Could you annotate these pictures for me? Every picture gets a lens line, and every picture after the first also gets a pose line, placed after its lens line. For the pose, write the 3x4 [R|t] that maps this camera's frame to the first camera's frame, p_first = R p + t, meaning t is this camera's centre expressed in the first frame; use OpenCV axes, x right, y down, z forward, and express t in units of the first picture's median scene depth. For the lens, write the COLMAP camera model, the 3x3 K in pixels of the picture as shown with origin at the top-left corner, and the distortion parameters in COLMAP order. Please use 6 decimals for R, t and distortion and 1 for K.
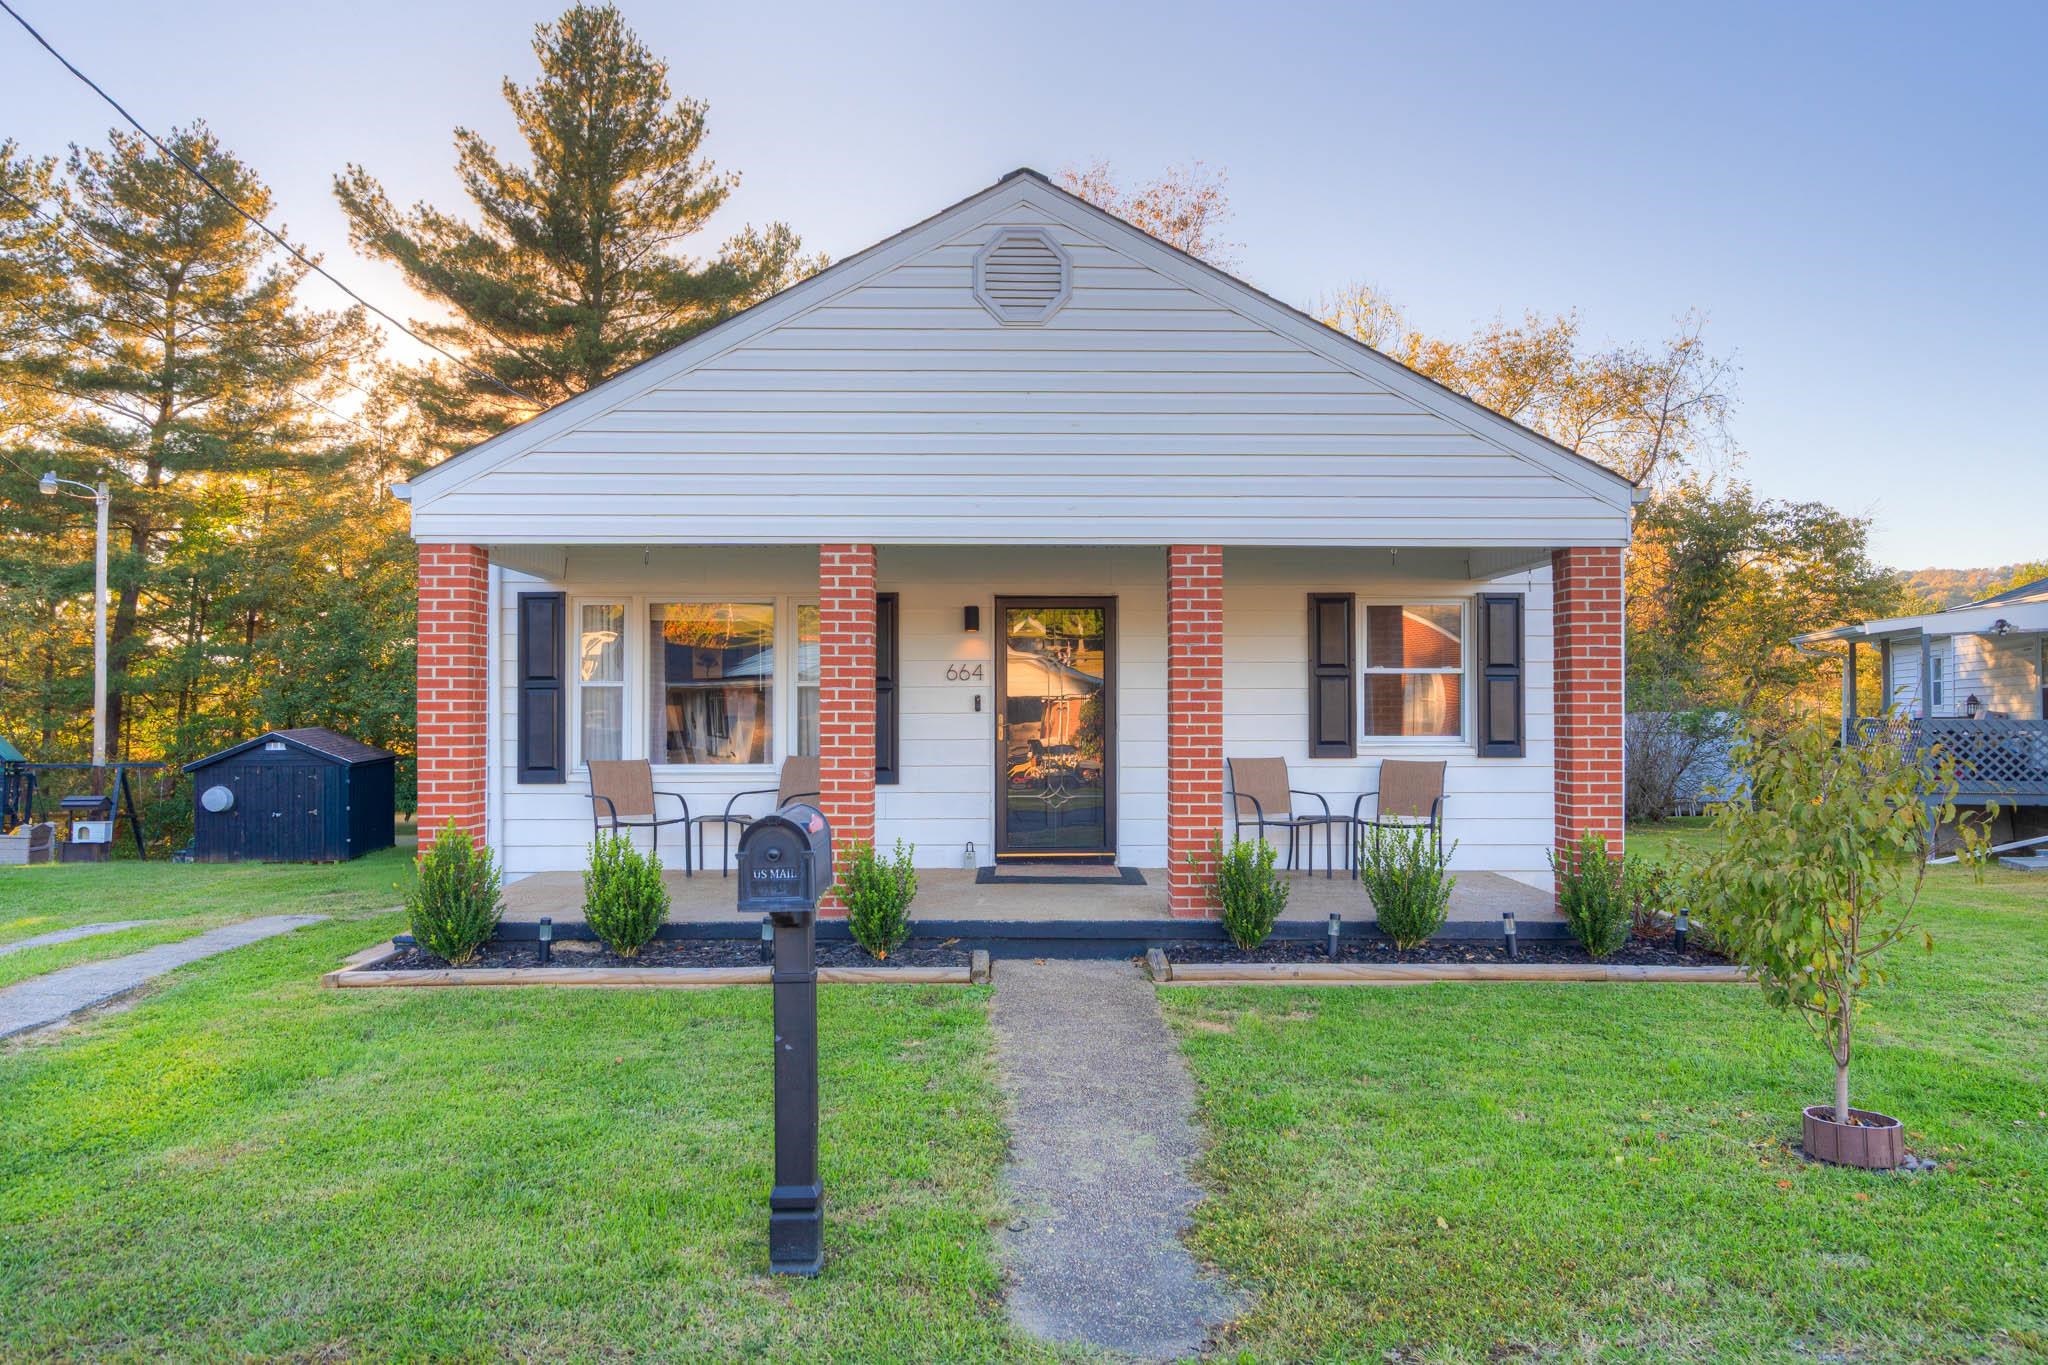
lens RADIAL K [[1332.9, 0, 1024.1], [0, 1332.9, 712.8], [0, 0, 1]] dist [0.003520, 0.000299]
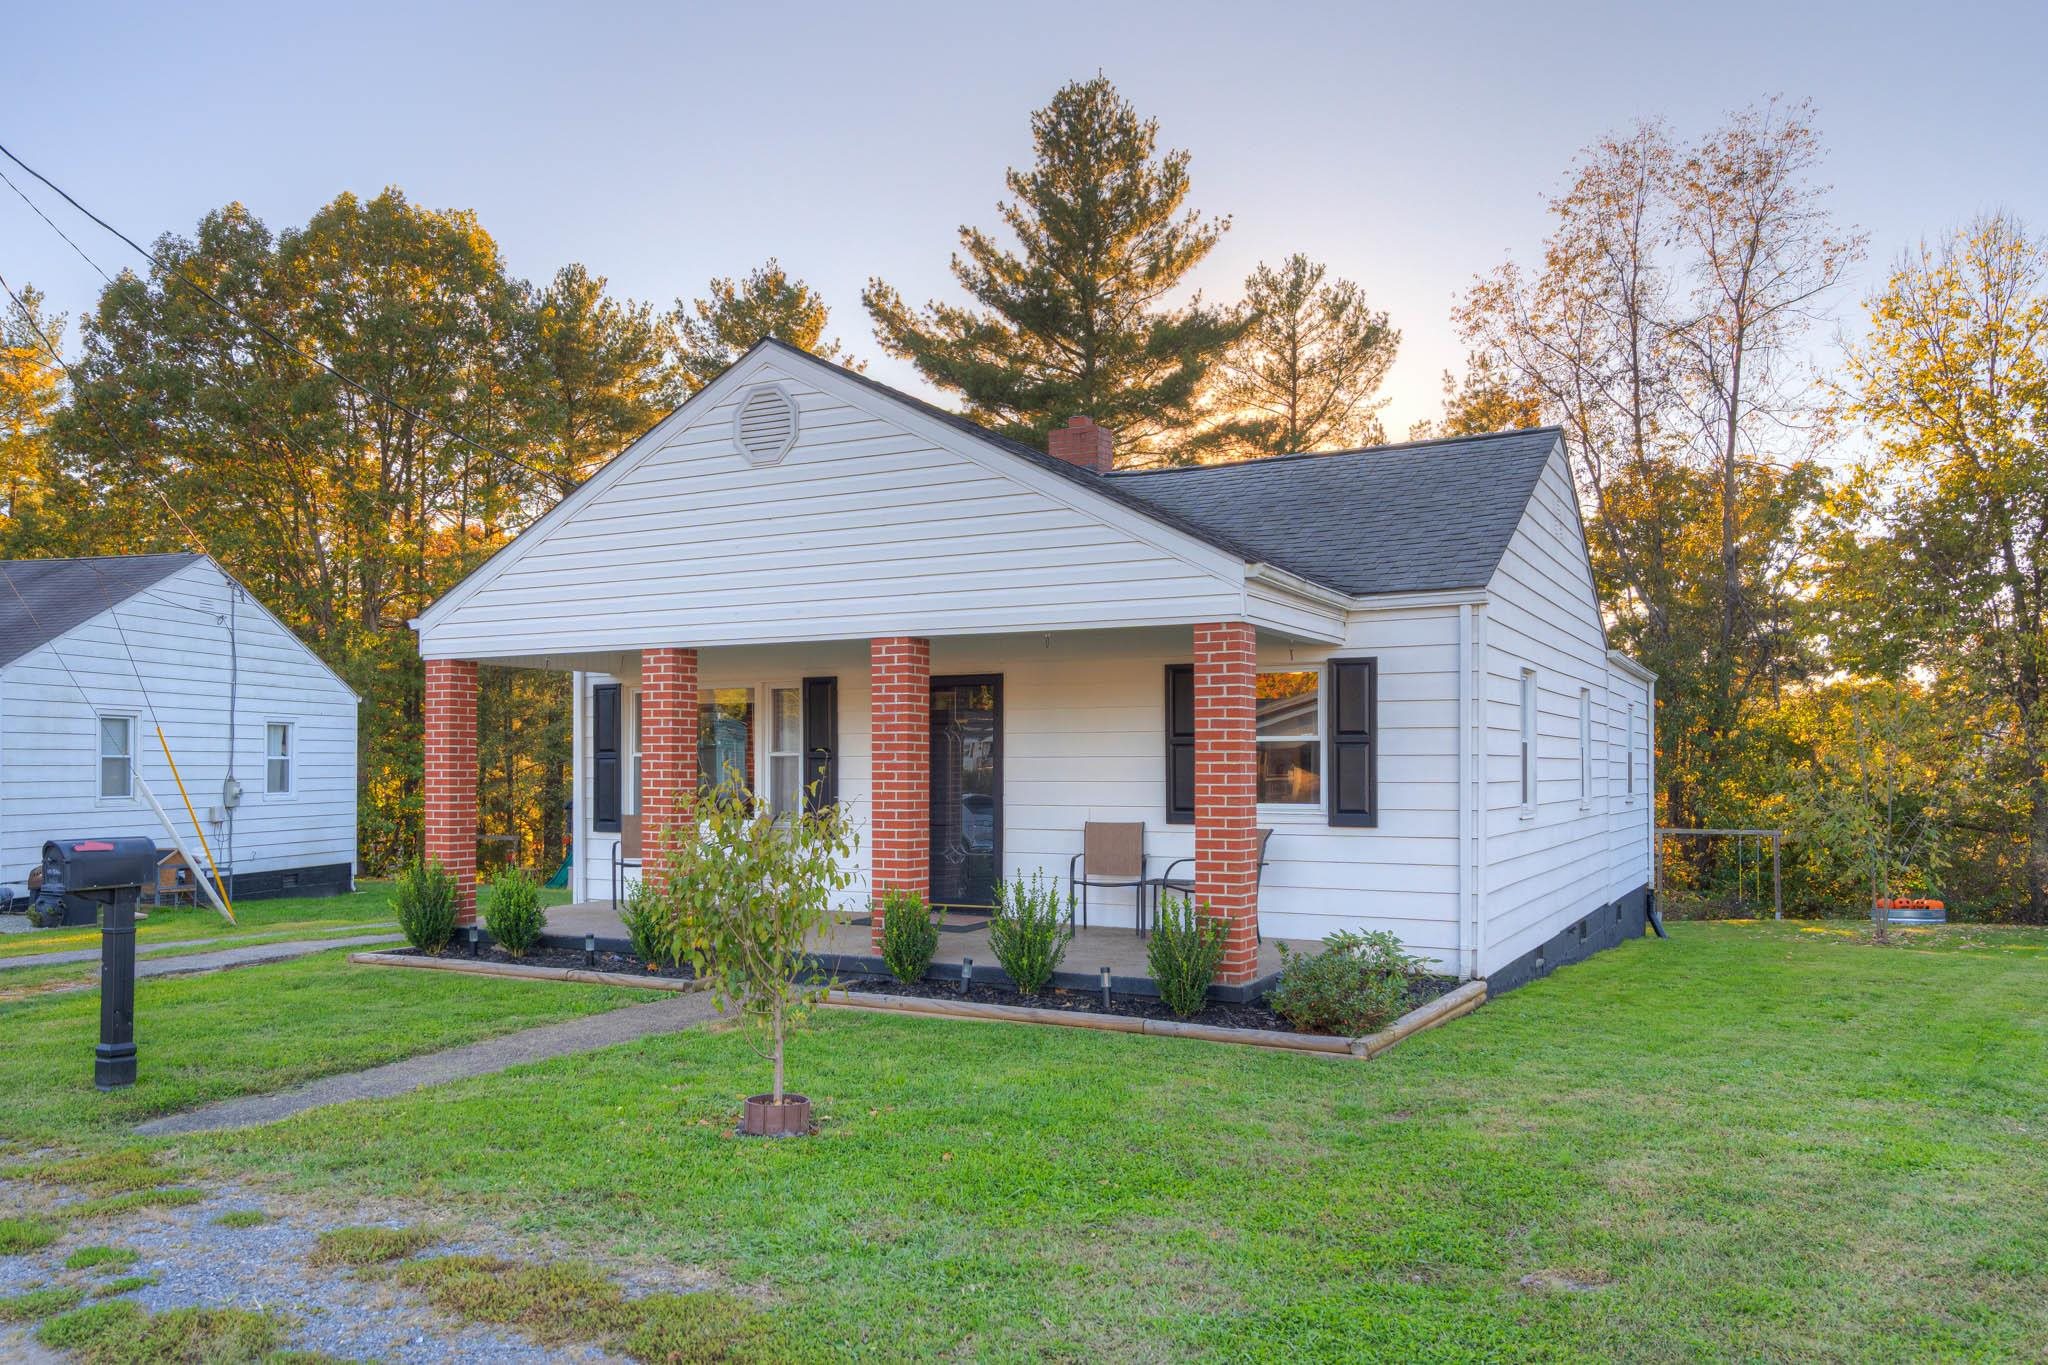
lens RADIAL K [[1476.9, 0, 1019.8], [0, 1476.9, 783.4], [0, 0, 1]] dist [0.000838, 0.001184]
pose [[0.874980, 0.005922, -0.484122, 0.195339], [-0.001664, 0.999956, 0.009223, -0.002291], [0.484156, -0.007265, 0.874952, -0.017795]]
